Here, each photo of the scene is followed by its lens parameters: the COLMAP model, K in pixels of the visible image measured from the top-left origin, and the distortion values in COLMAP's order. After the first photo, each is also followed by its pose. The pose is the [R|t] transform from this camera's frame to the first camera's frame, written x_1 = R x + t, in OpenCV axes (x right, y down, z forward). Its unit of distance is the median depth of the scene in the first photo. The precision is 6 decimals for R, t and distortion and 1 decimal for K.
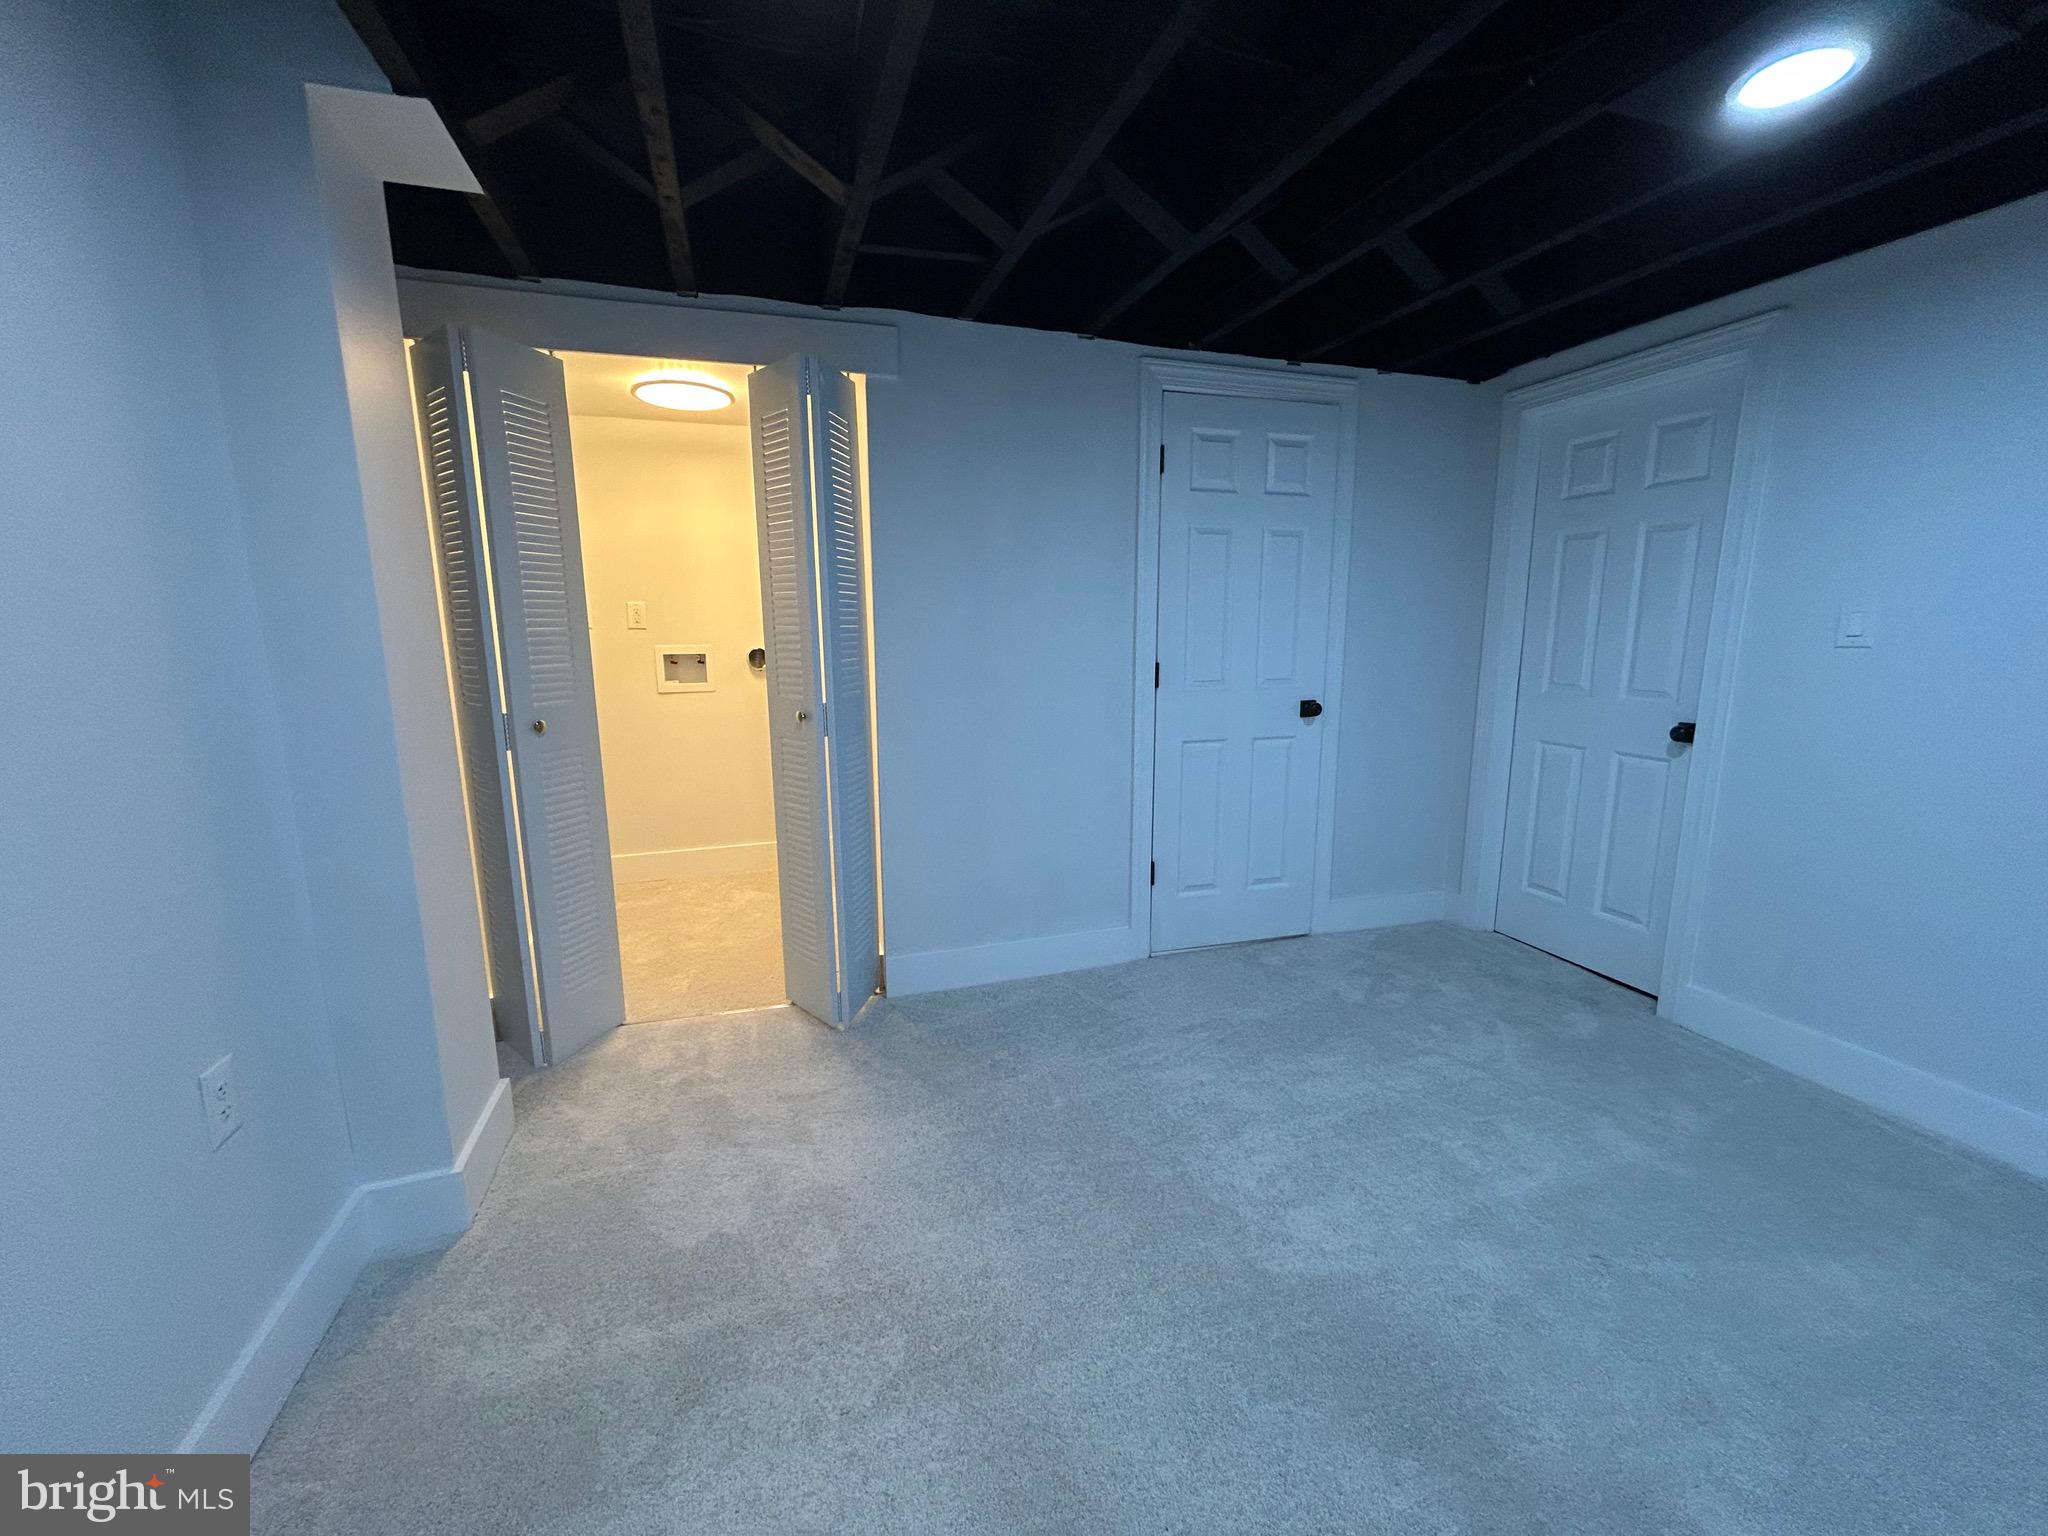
lens RADIAL K [[825.1, 0, 1019.4], [0, 825.1, 768.5], [0, 0, 1]] dist [0.000328, 0.000175]
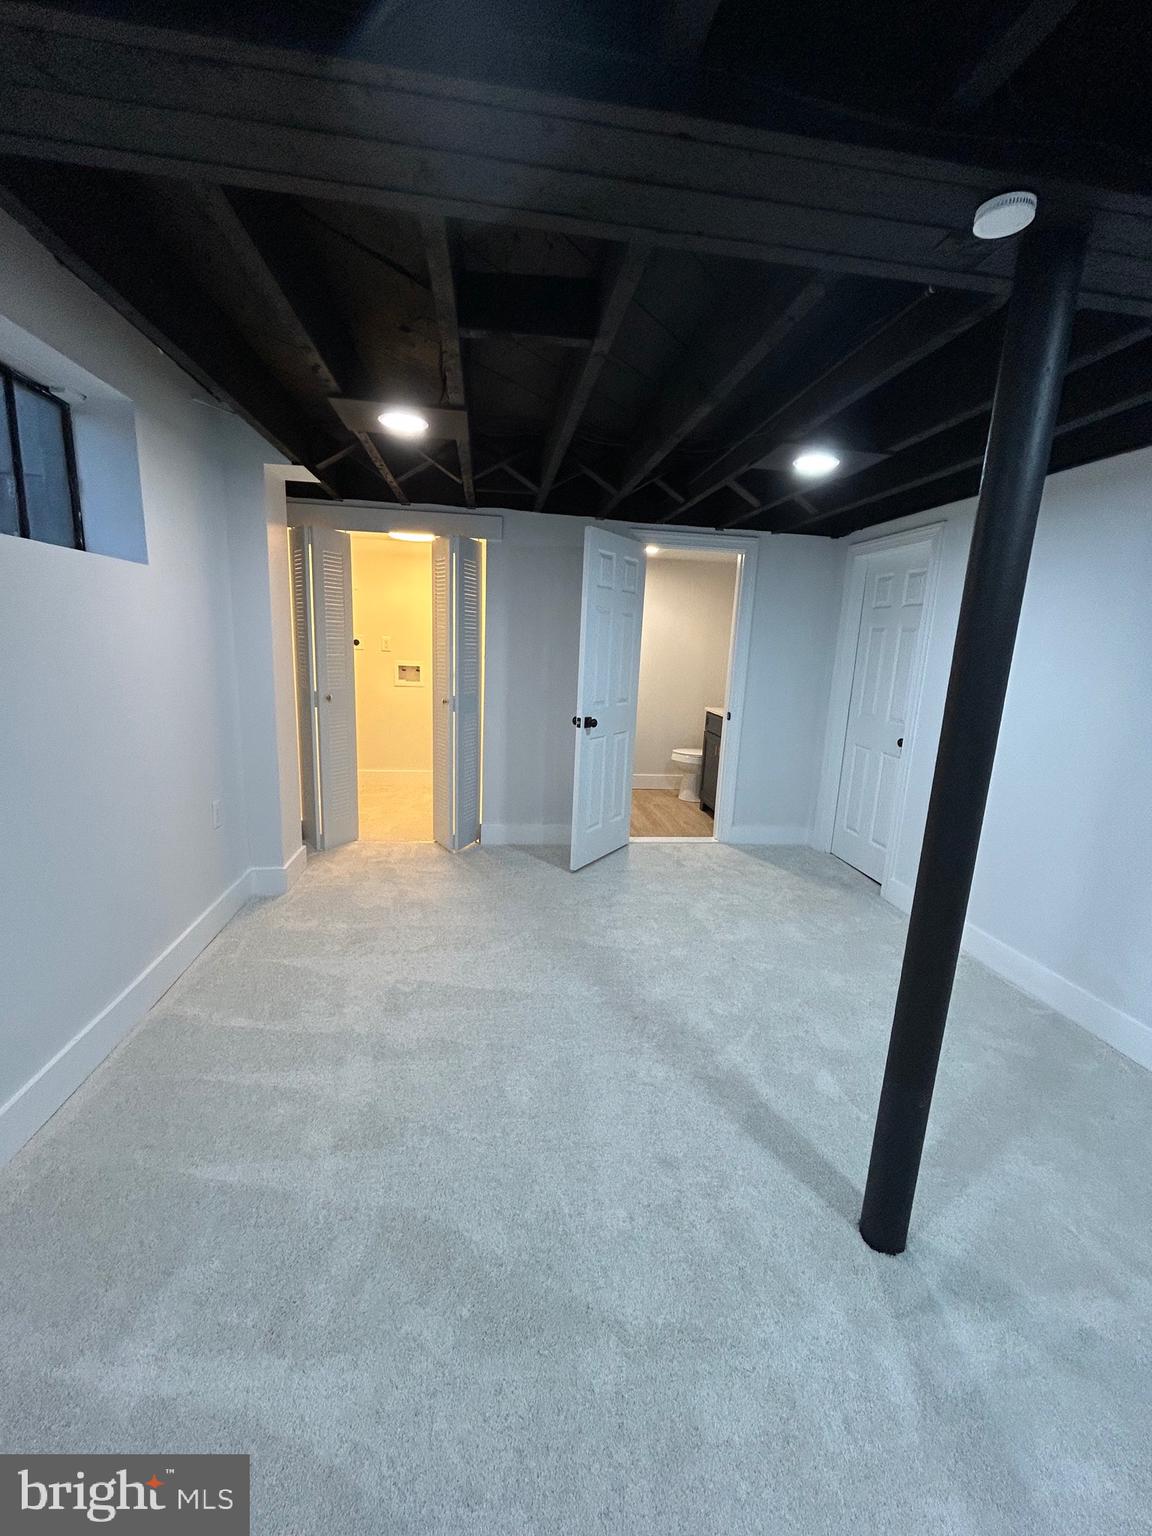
lens RADIAL K [[618.9, 0, 577.7], [0, 618.9, 766.3], [0, 0, 1]] dist [0.000328, 0.000175]
pose [[0.982994, 0.083059, -0.163779, 0.349505], [-0.079940, 0.996472, 0.025556, 0.035234], [0.165324, -0.012029, 0.986166, -0.516335]]
